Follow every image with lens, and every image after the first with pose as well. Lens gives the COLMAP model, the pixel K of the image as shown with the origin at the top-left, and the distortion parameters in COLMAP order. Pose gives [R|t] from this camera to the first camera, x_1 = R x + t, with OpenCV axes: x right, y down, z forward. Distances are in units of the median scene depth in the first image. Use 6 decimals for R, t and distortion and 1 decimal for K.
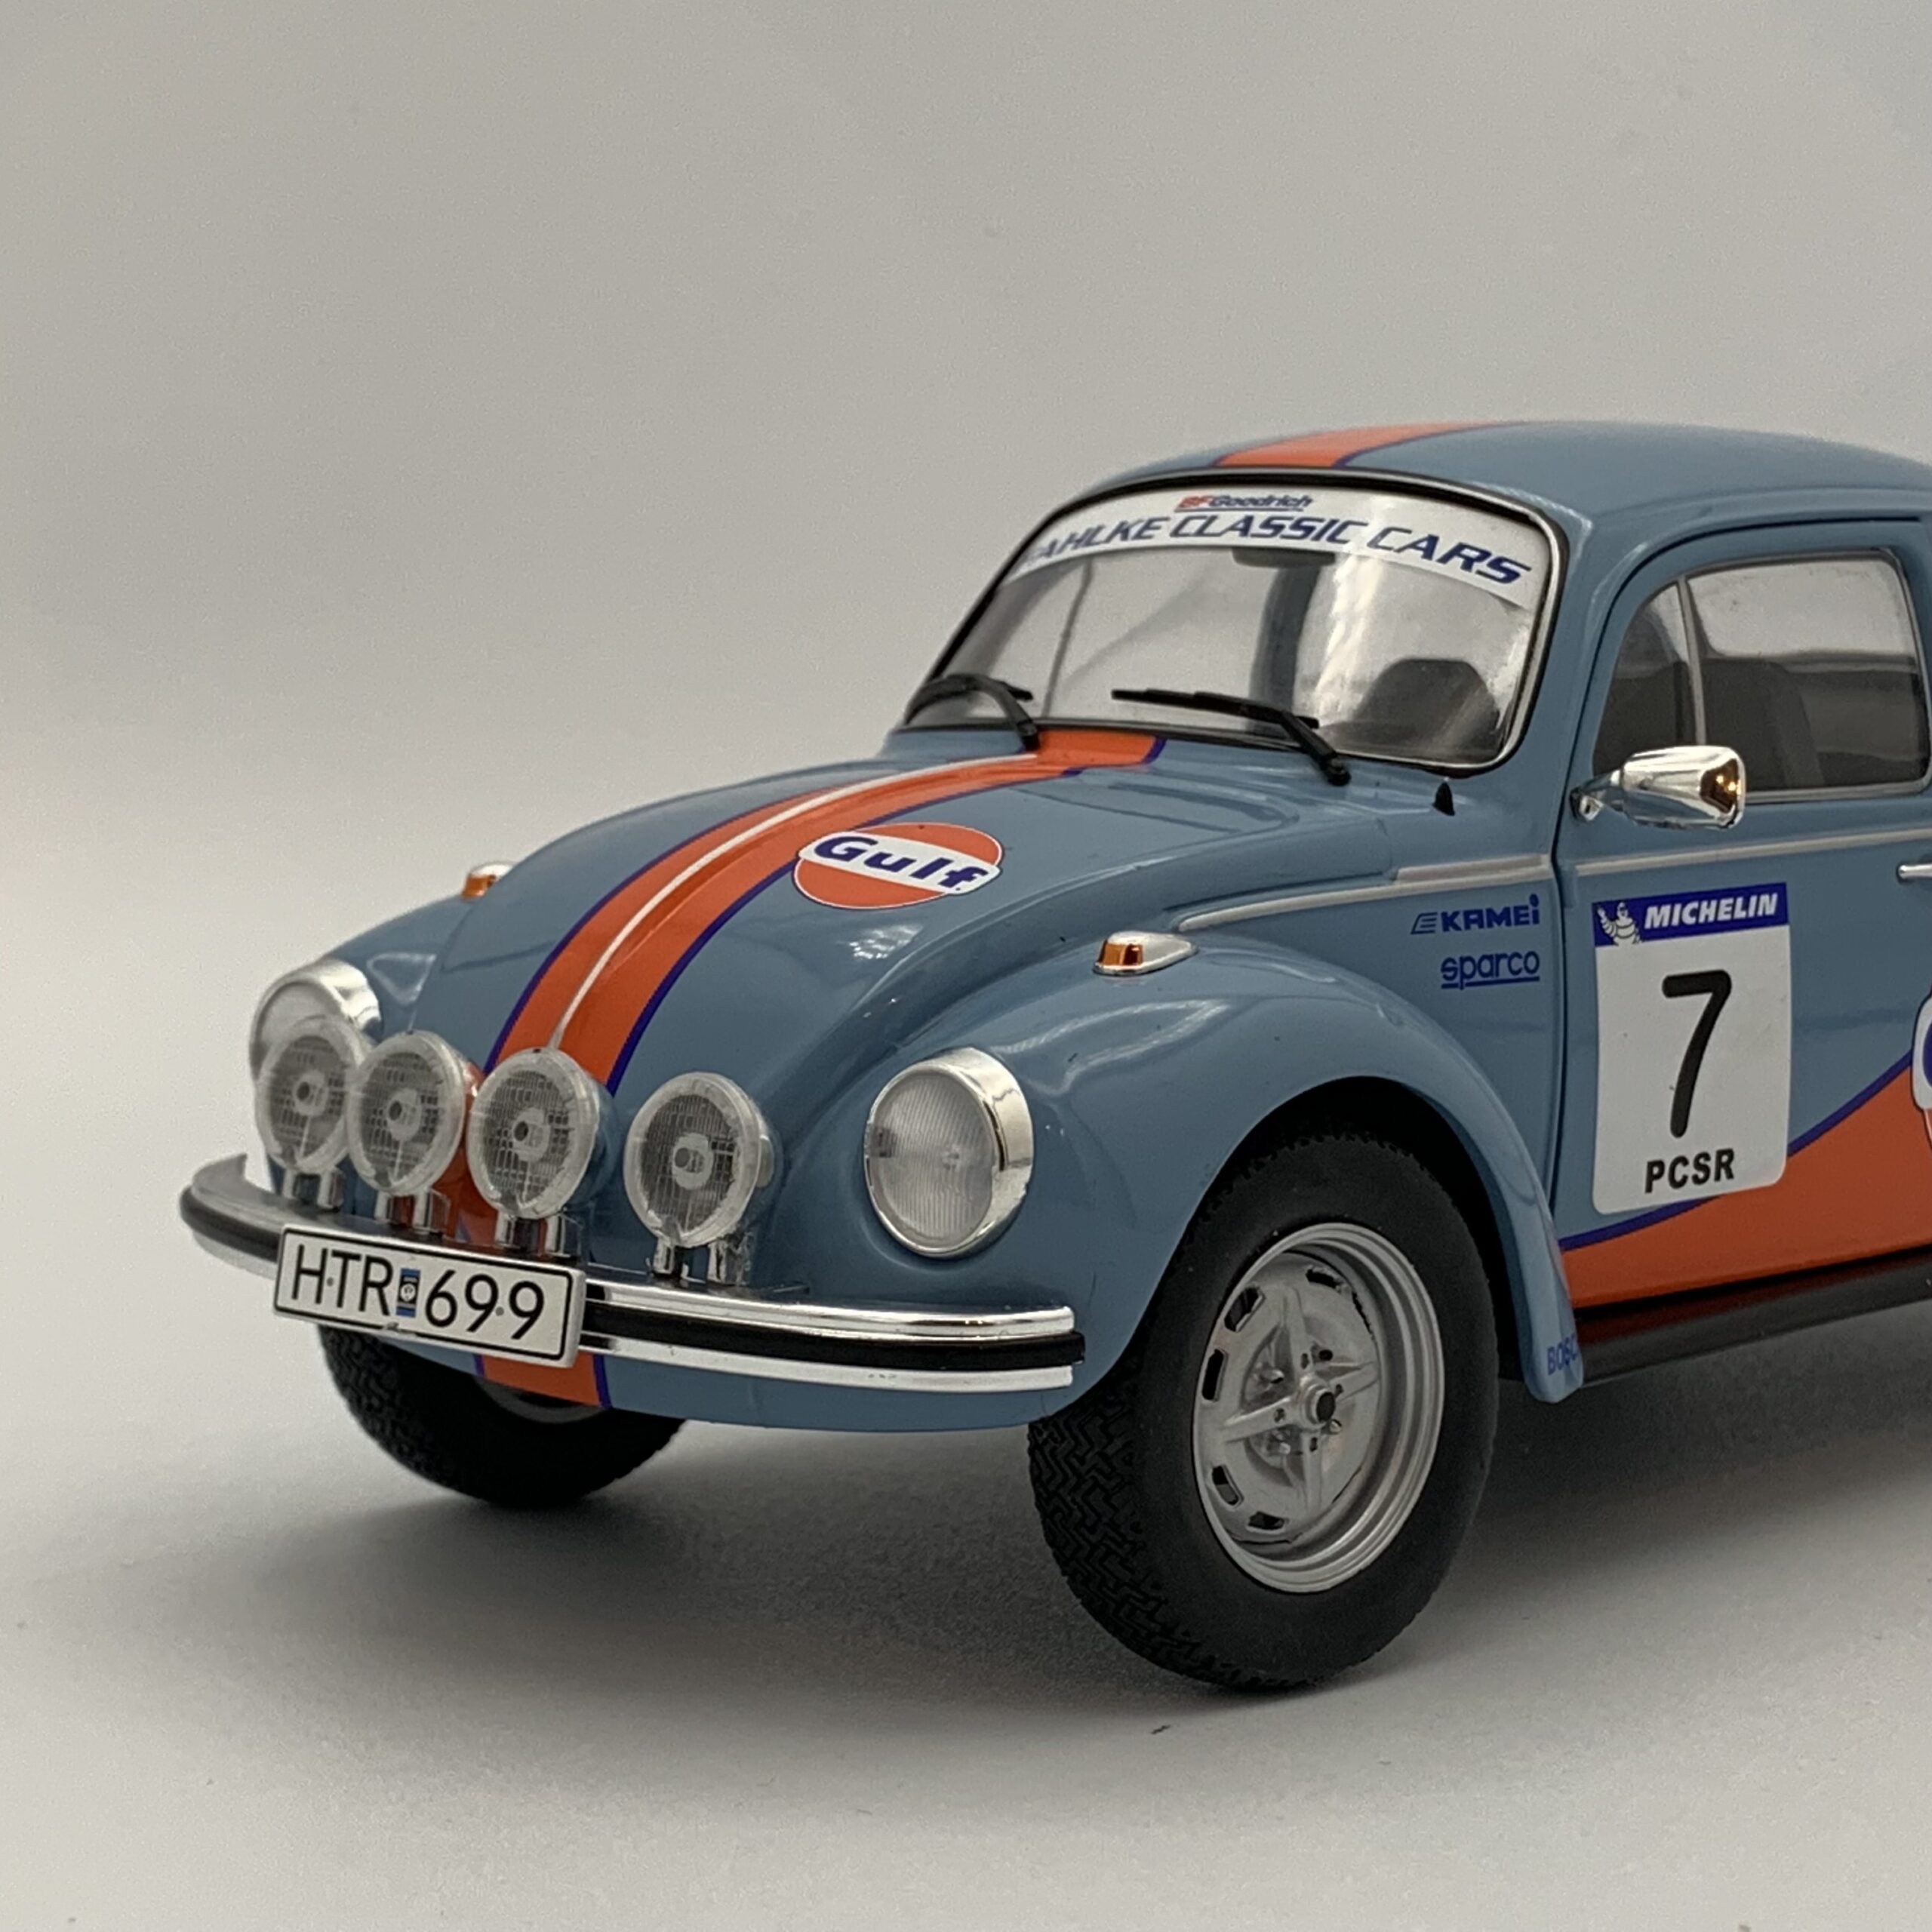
lens RADIAL K [[4435.1, 0, 902.4], [0, 4435.1, 964.5], [0, 0, 1]] dist [0.119422, 0.397441]
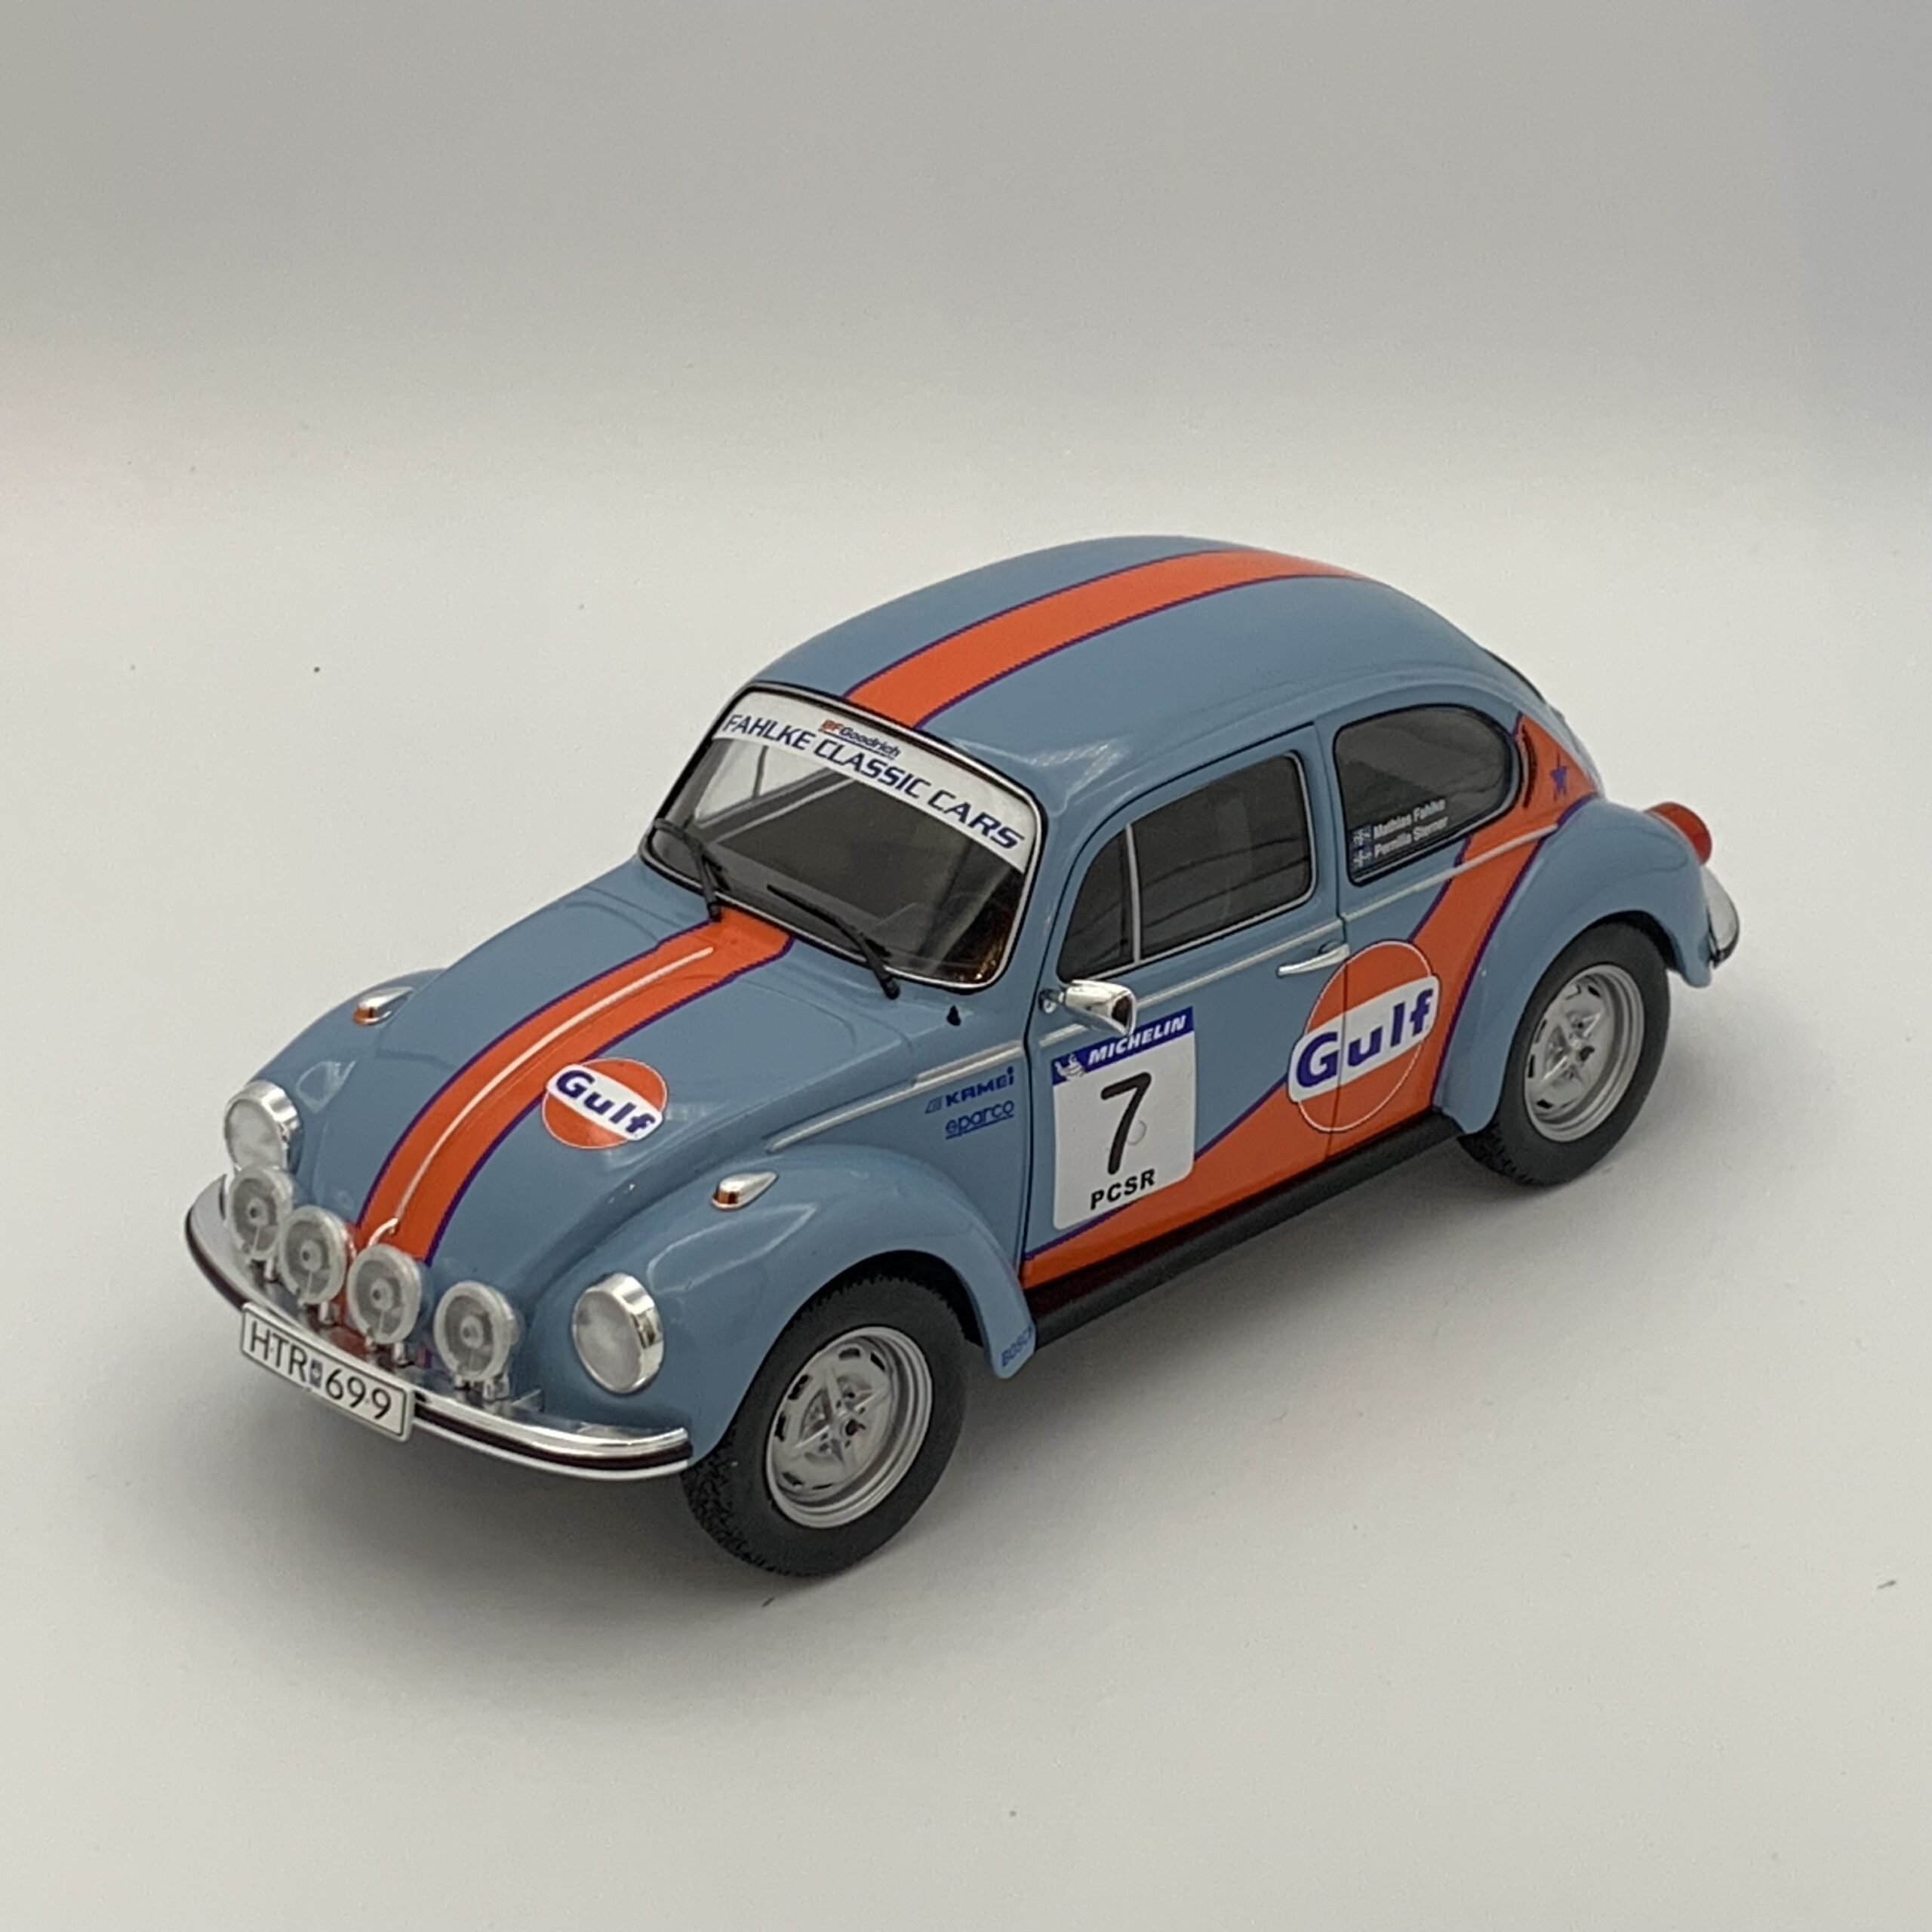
lens RADIAL K [[4847.2, 0, 1018.9], [0, 4847.2, 967.5], [0, 0, 1]] dist [0.138555, 0.821075]
pose [[0.999863, 0.007547, -0.014707, 0.171197], [-0.002174, 0.942001, 0.335602, -0.645248], [0.016387, -0.335524, 0.941889, -0.656779]]
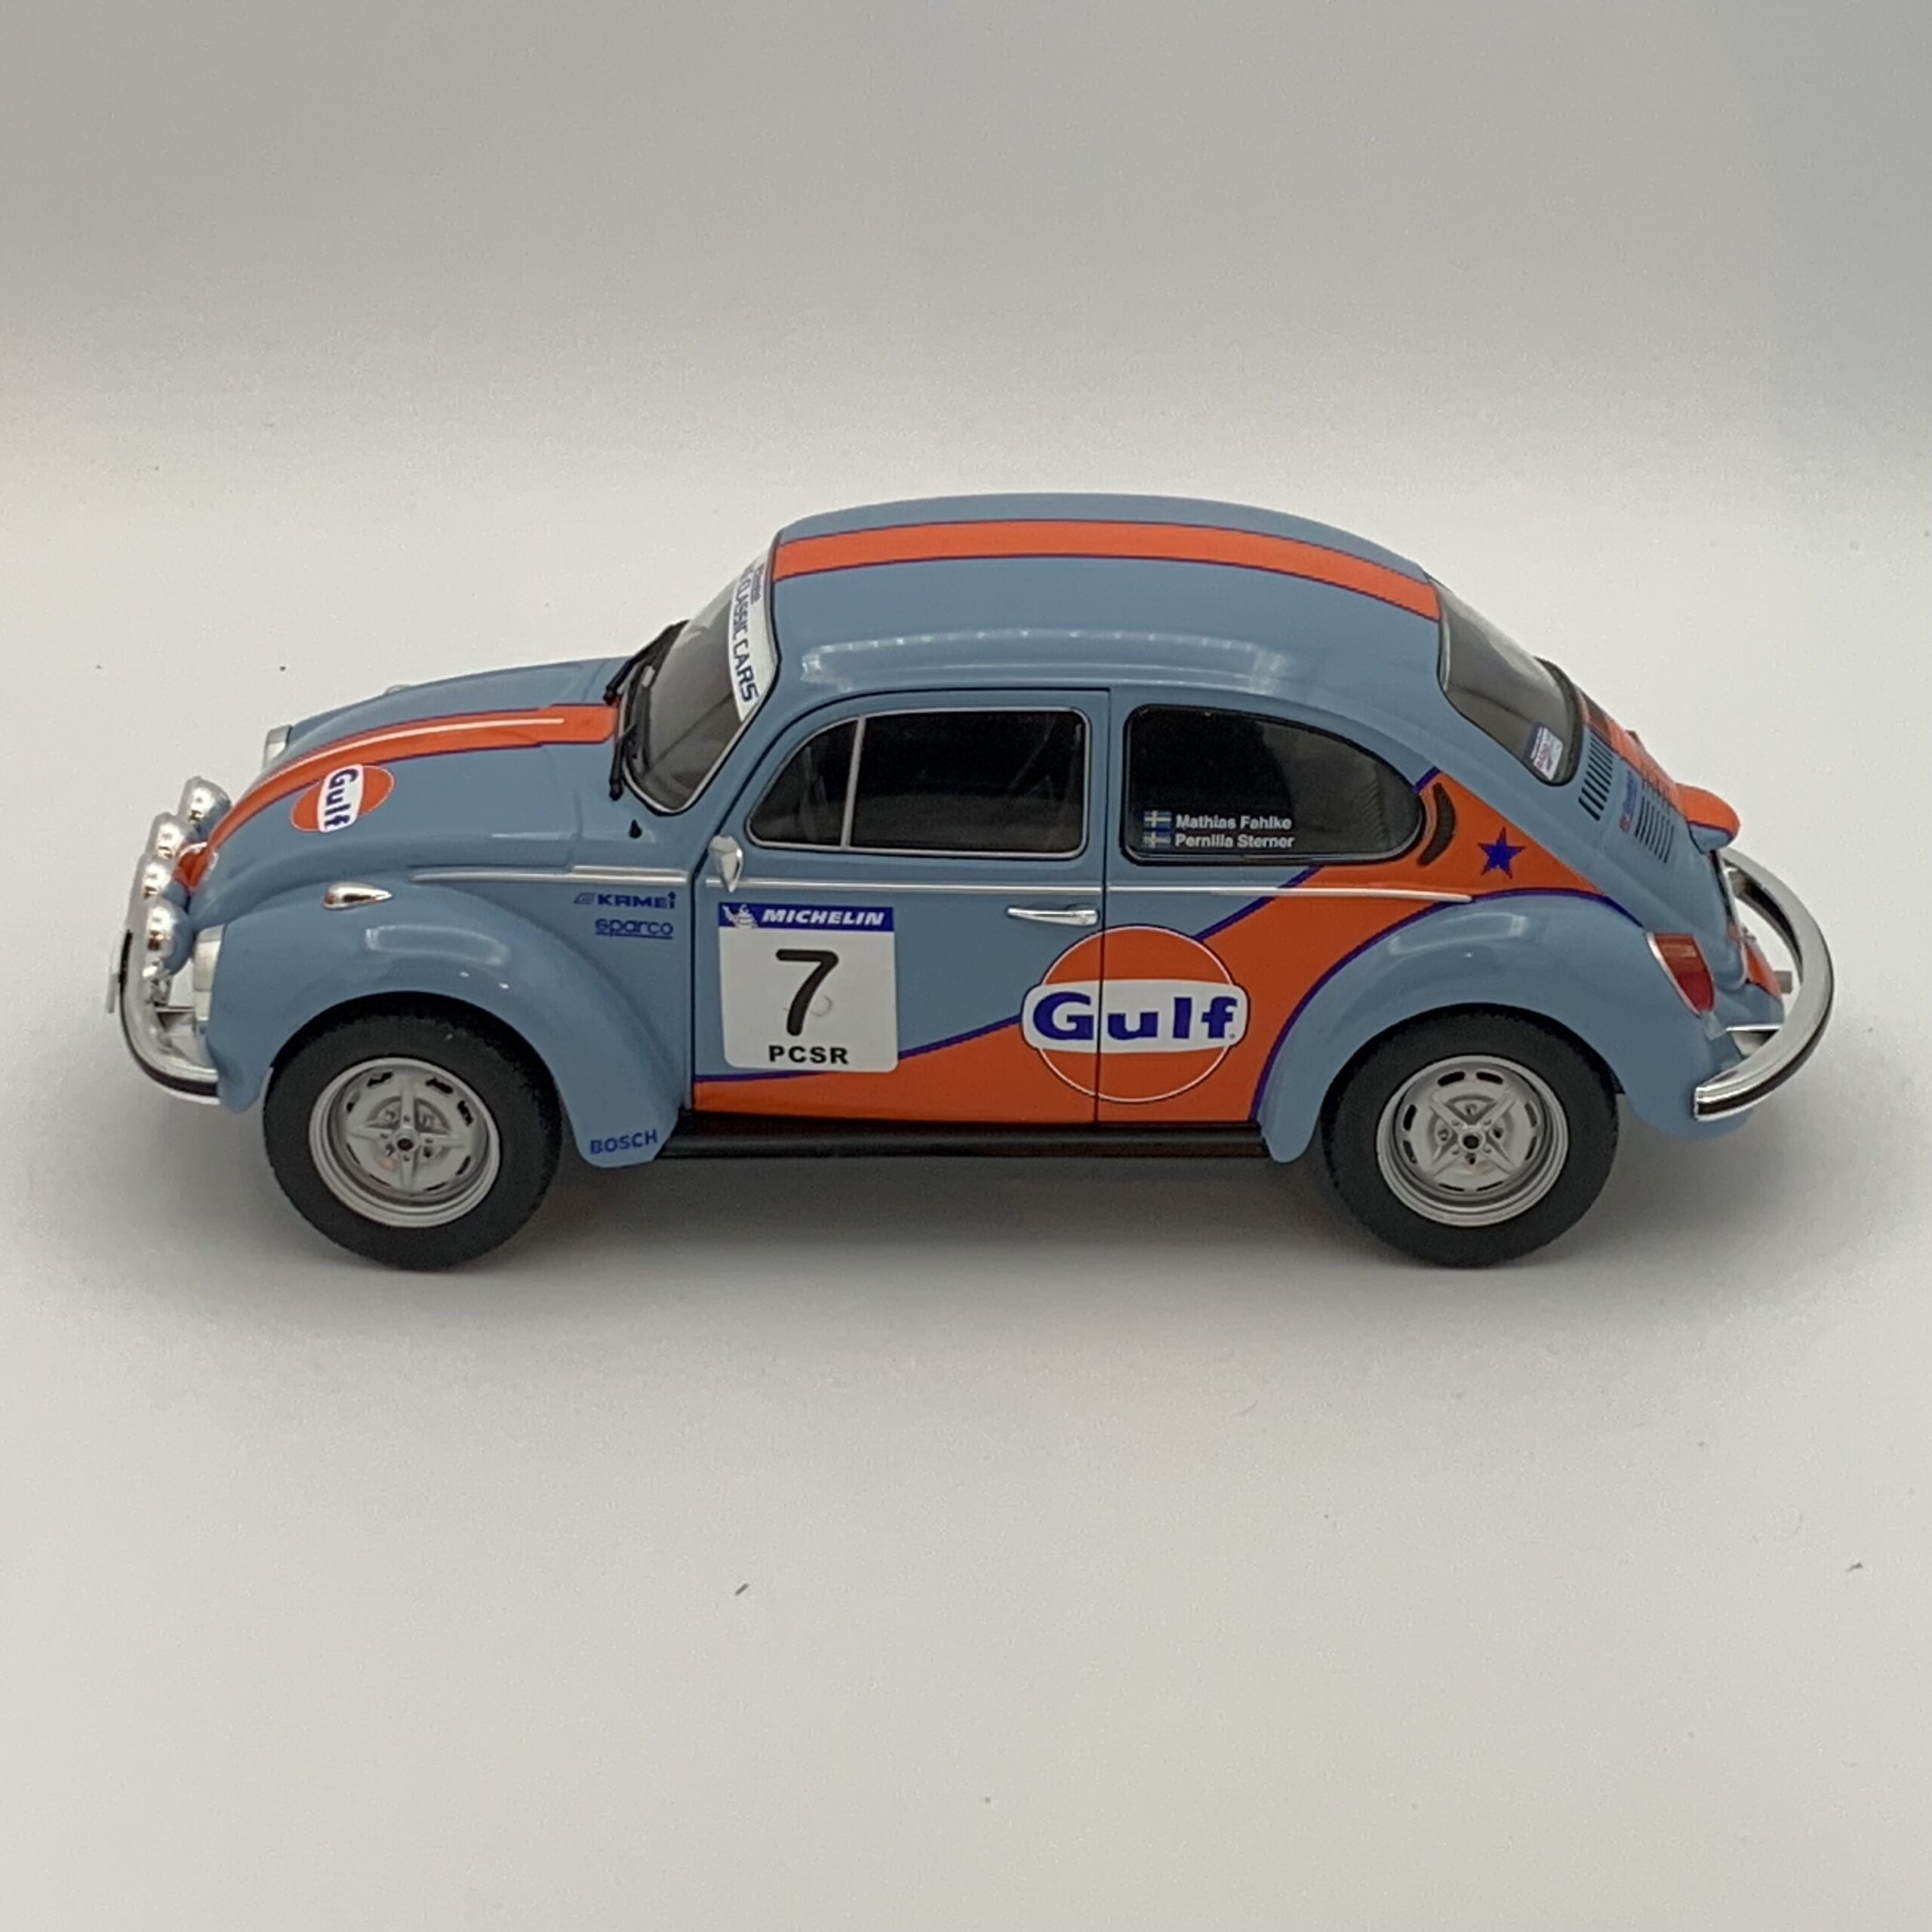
lens RADIAL K [[4847.2, 0, 1018.9], [0, 4847.2, 967.5], [0, 0, 1]] dist [0.138555, 0.821075]
pose [[0.692761, 0.308962, -0.651632, 1.492216], [-0.074828, 0.929498, 0.361157, -0.689172], [0.717275, -0.201436, 0.667039, -0.182228]]
